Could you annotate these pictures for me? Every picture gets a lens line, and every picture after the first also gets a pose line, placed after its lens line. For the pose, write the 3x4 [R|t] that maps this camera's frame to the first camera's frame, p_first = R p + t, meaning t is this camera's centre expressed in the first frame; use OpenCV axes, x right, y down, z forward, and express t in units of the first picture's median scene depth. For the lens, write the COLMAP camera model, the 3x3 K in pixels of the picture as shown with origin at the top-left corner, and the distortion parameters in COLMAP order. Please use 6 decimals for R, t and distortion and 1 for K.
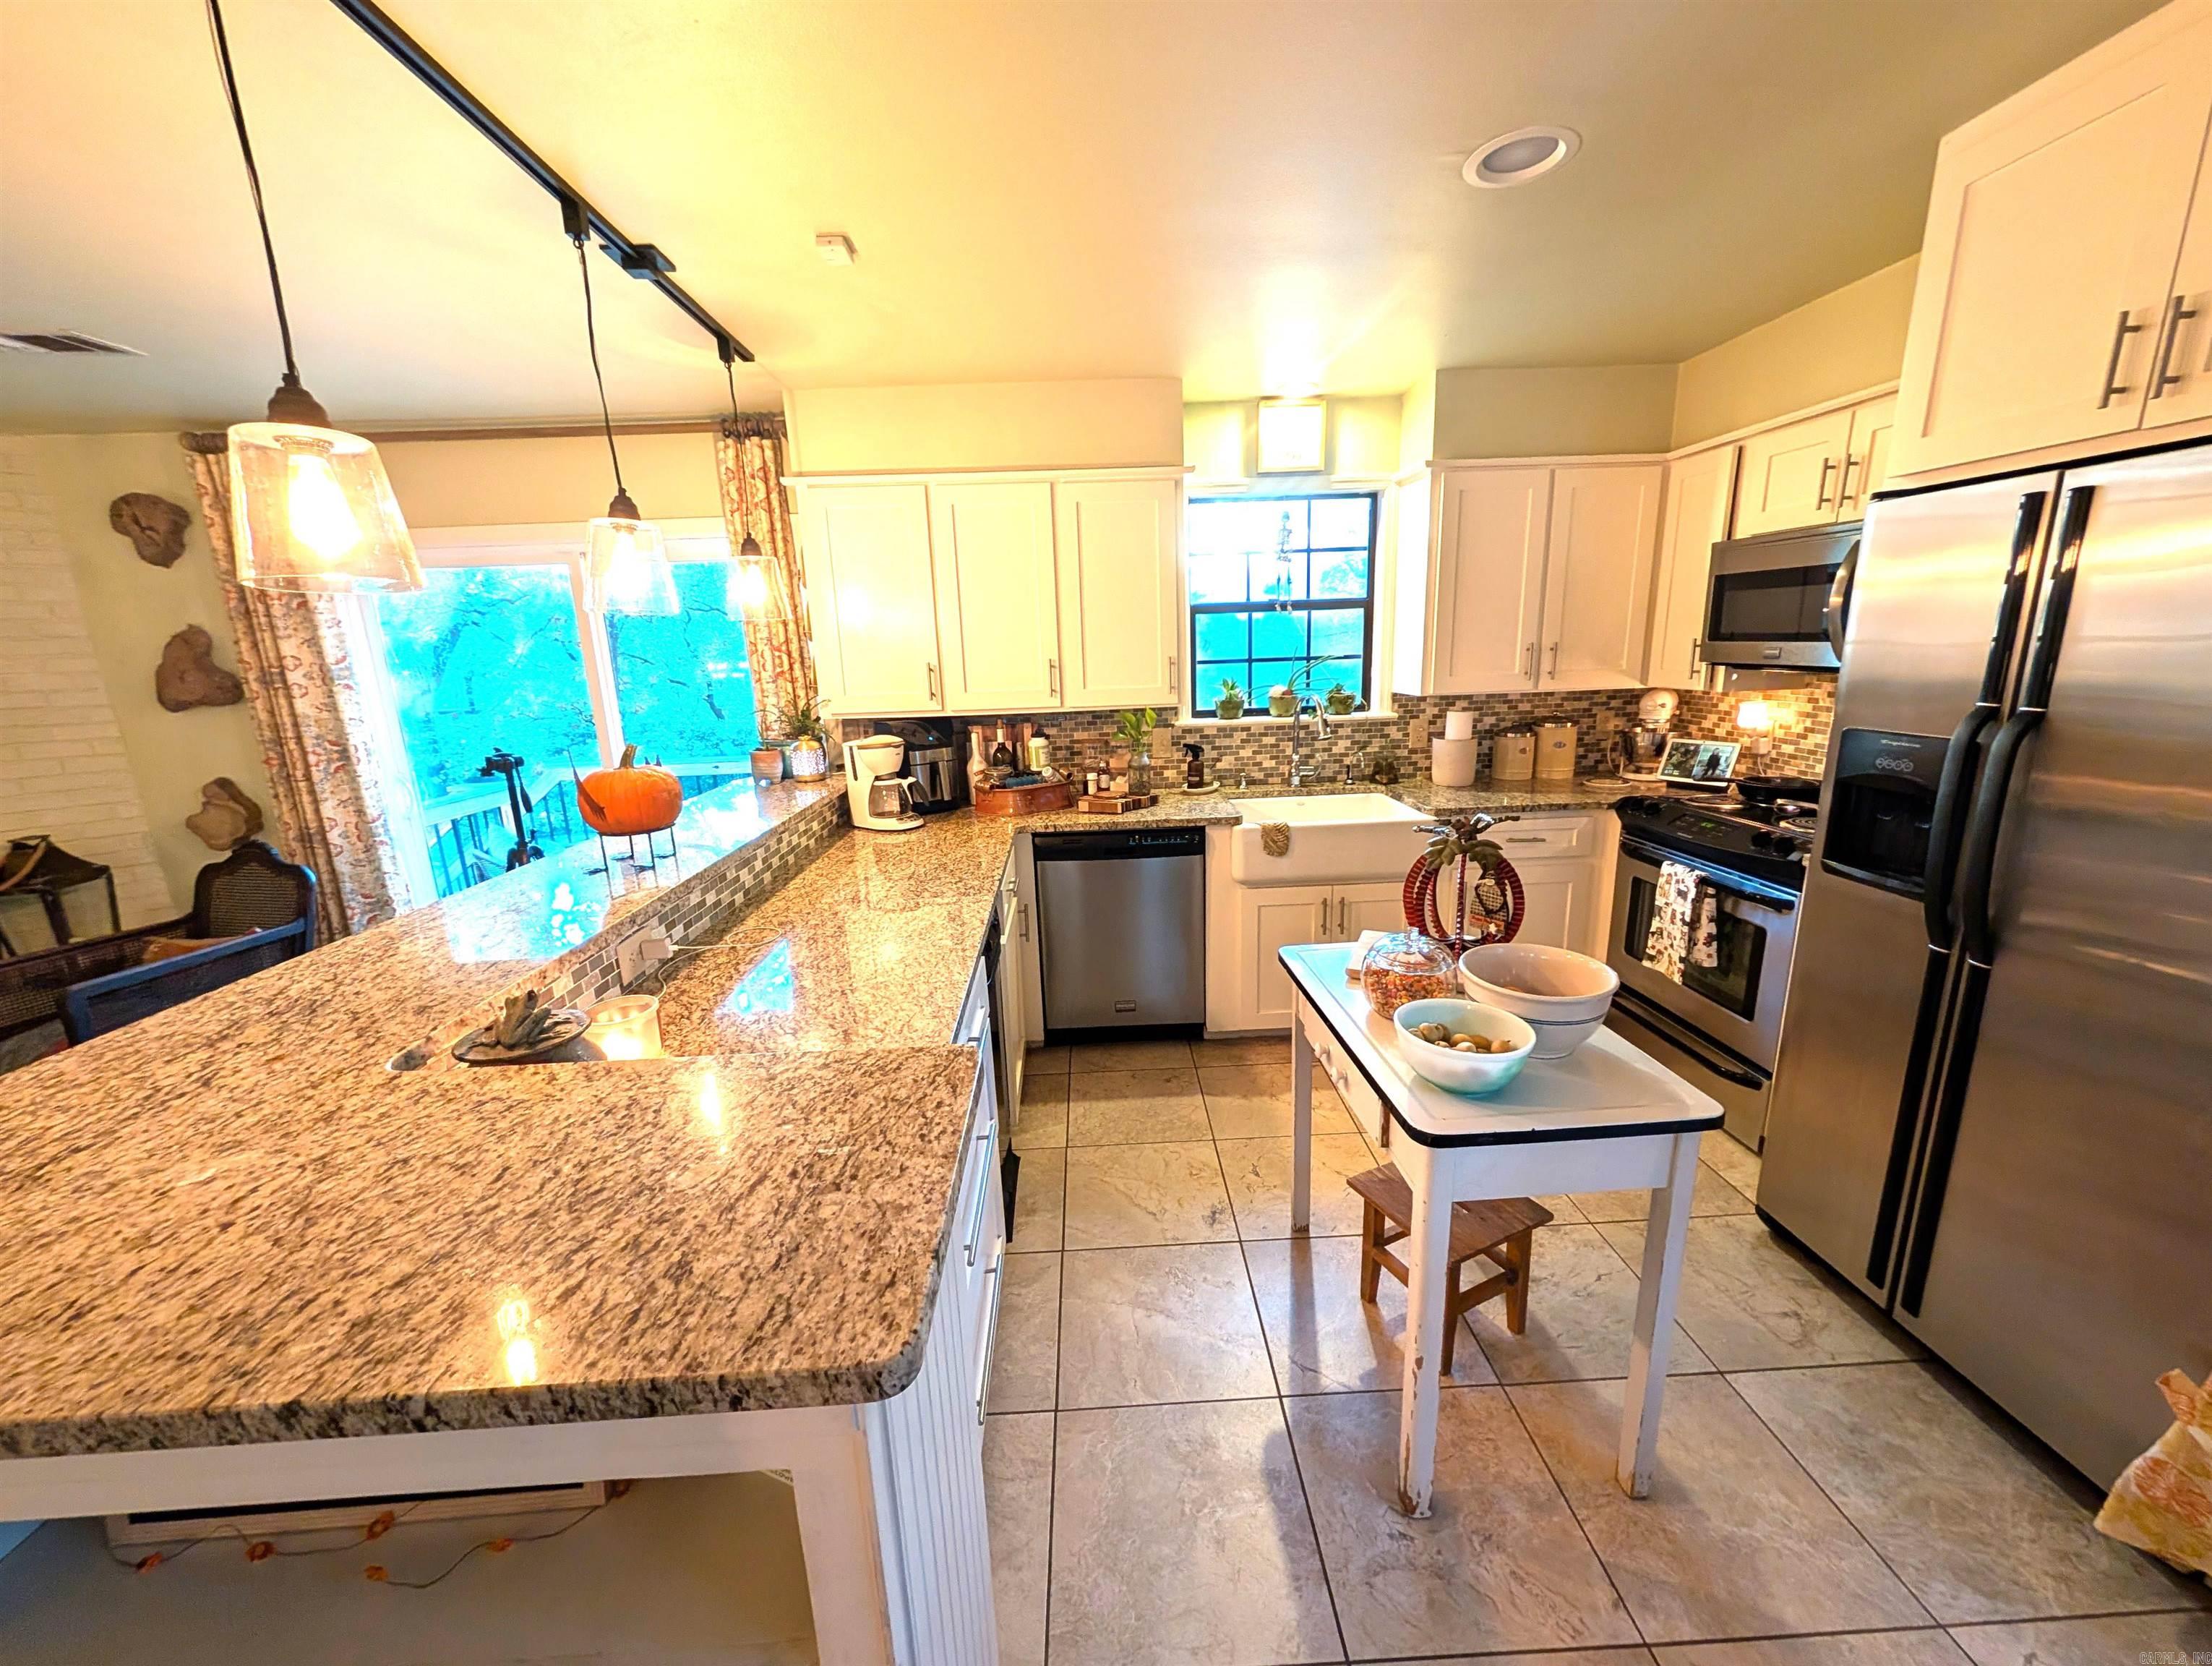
lens RADIAL K [[825.6, 0, 1109.2], [0, 825.6, 840.0], [0, 0, 1]] dist [0.001414, -0.000340]
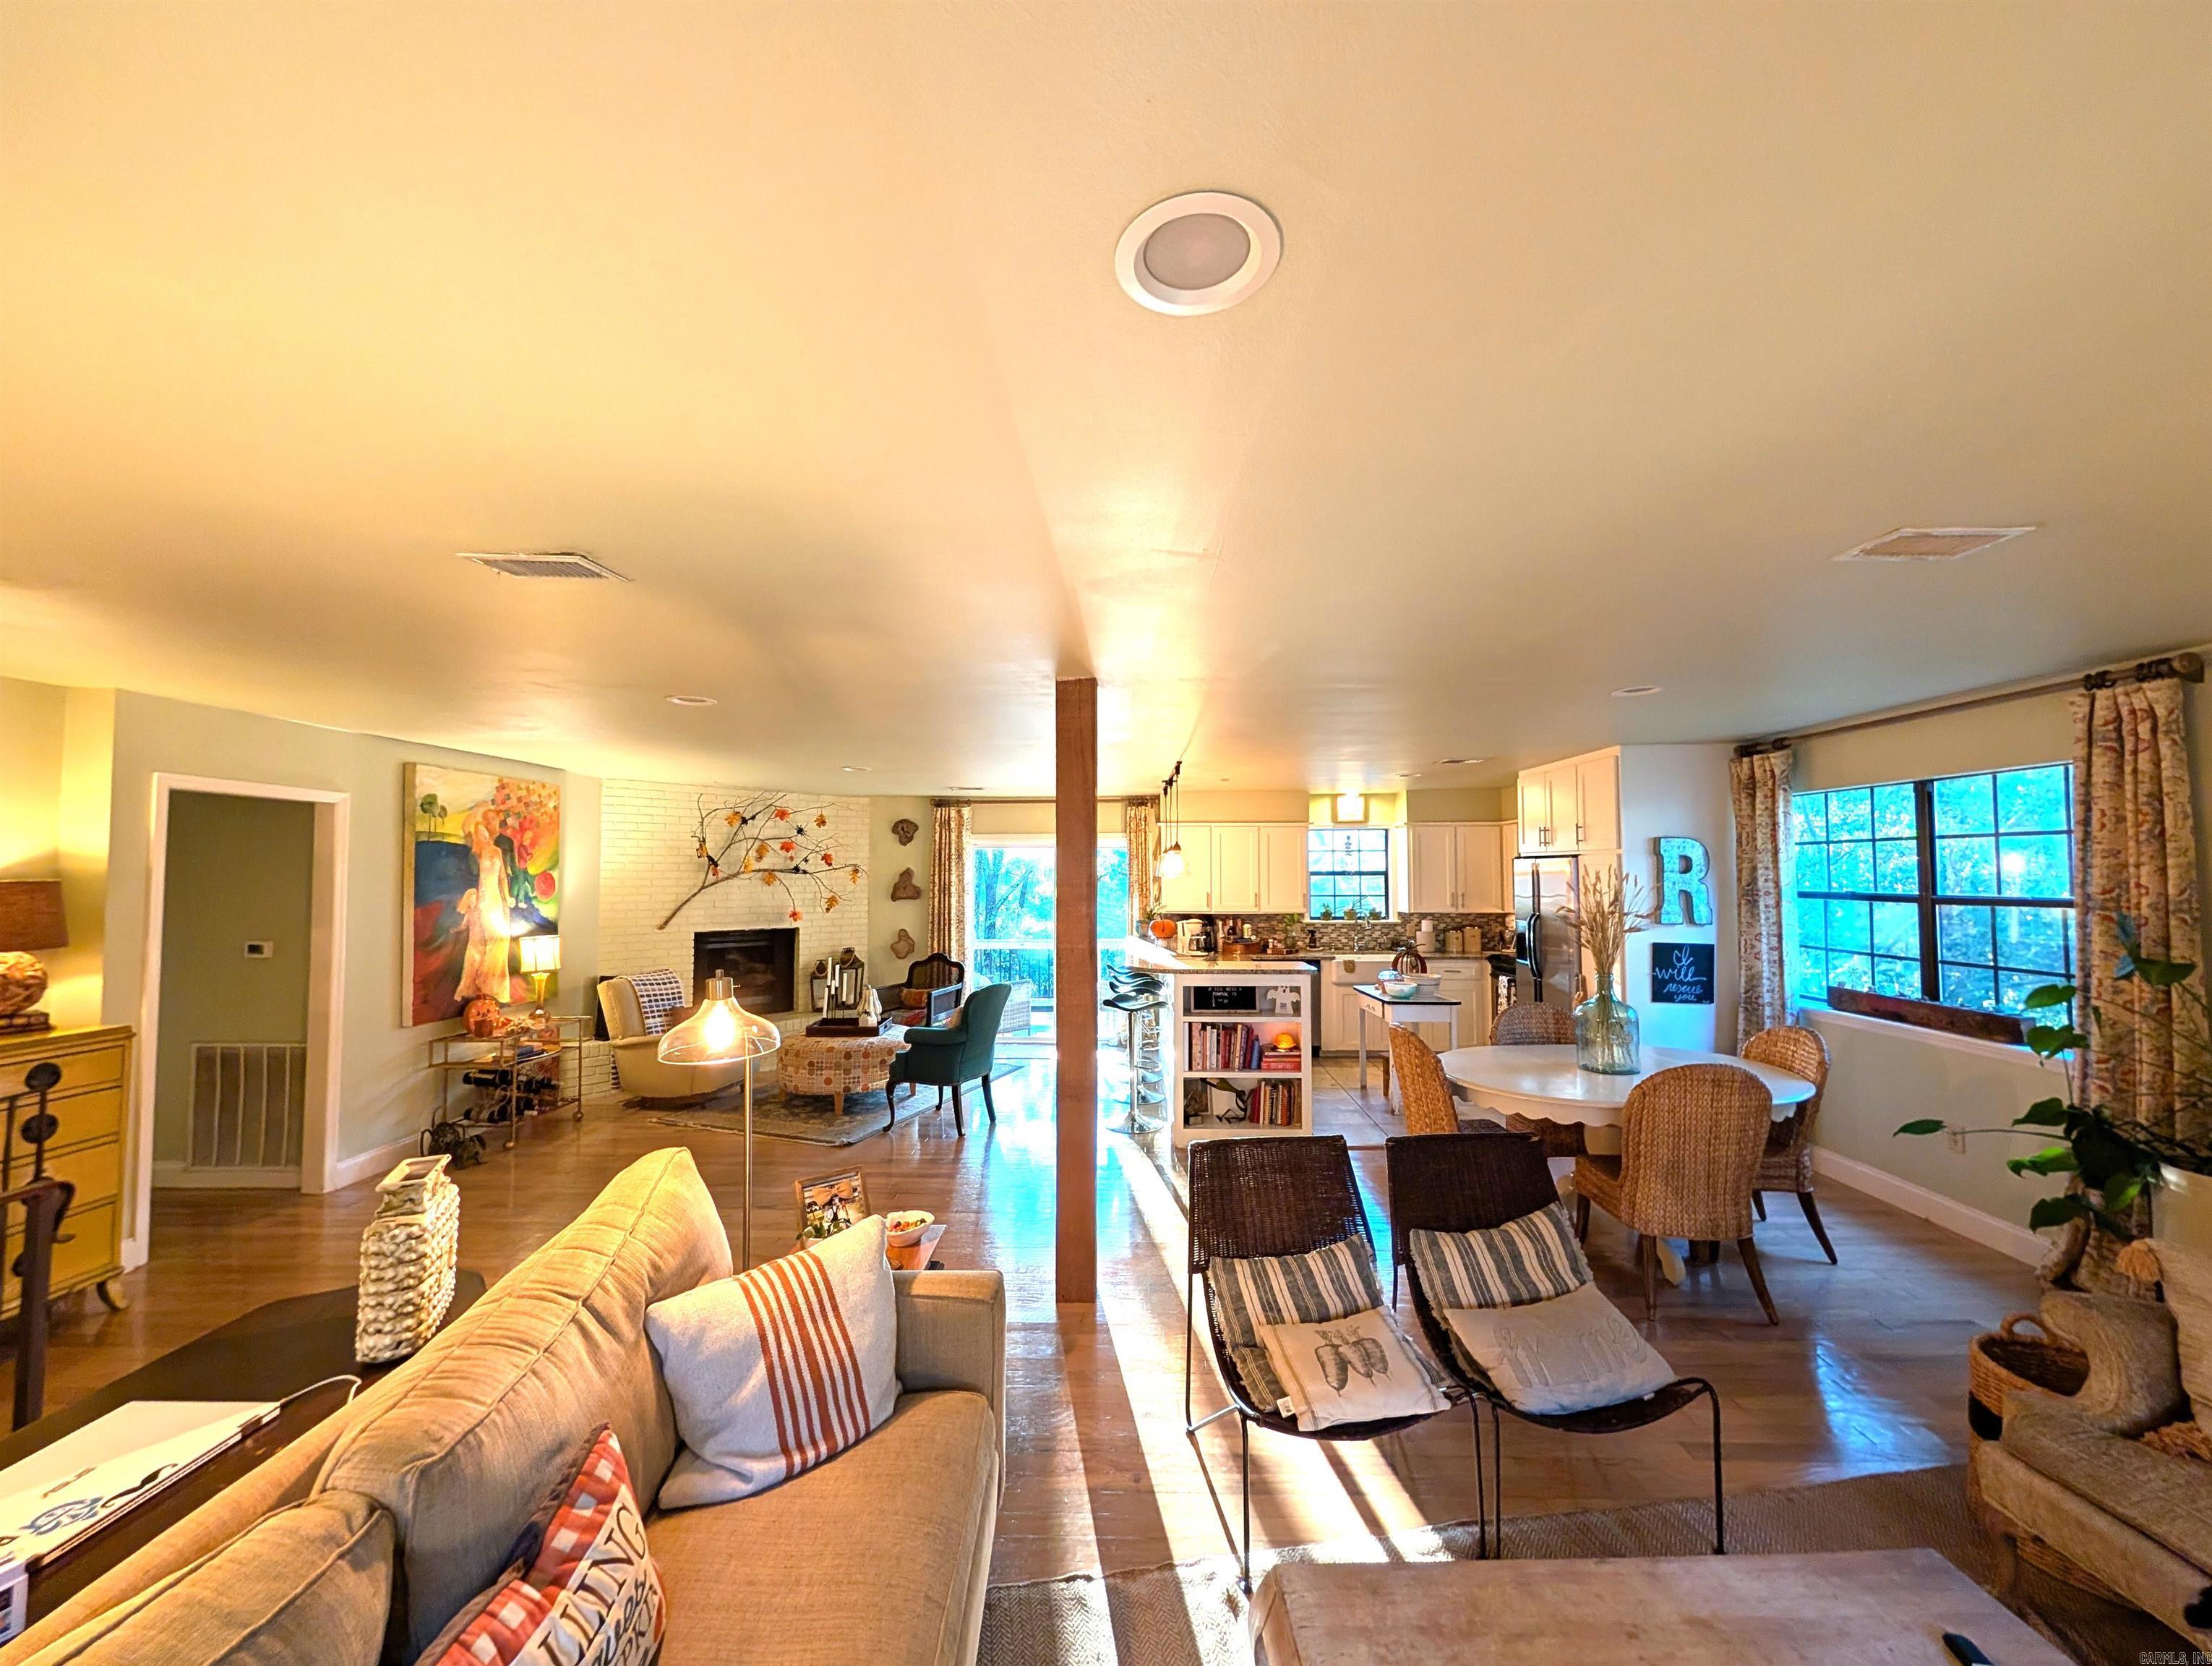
lens RADIAL K [[825.6, 0, 1101.6], [0, 825.6, 843.7], [0, 0, 1]] dist [0.001414, -0.000340]
pose [[0.996476, 0.029467, -0.078531, -0.324839], [-0.048948, 0.964595, -0.259155, 0.293577], [0.068114, 0.262086, 0.962638, -1.403728]]
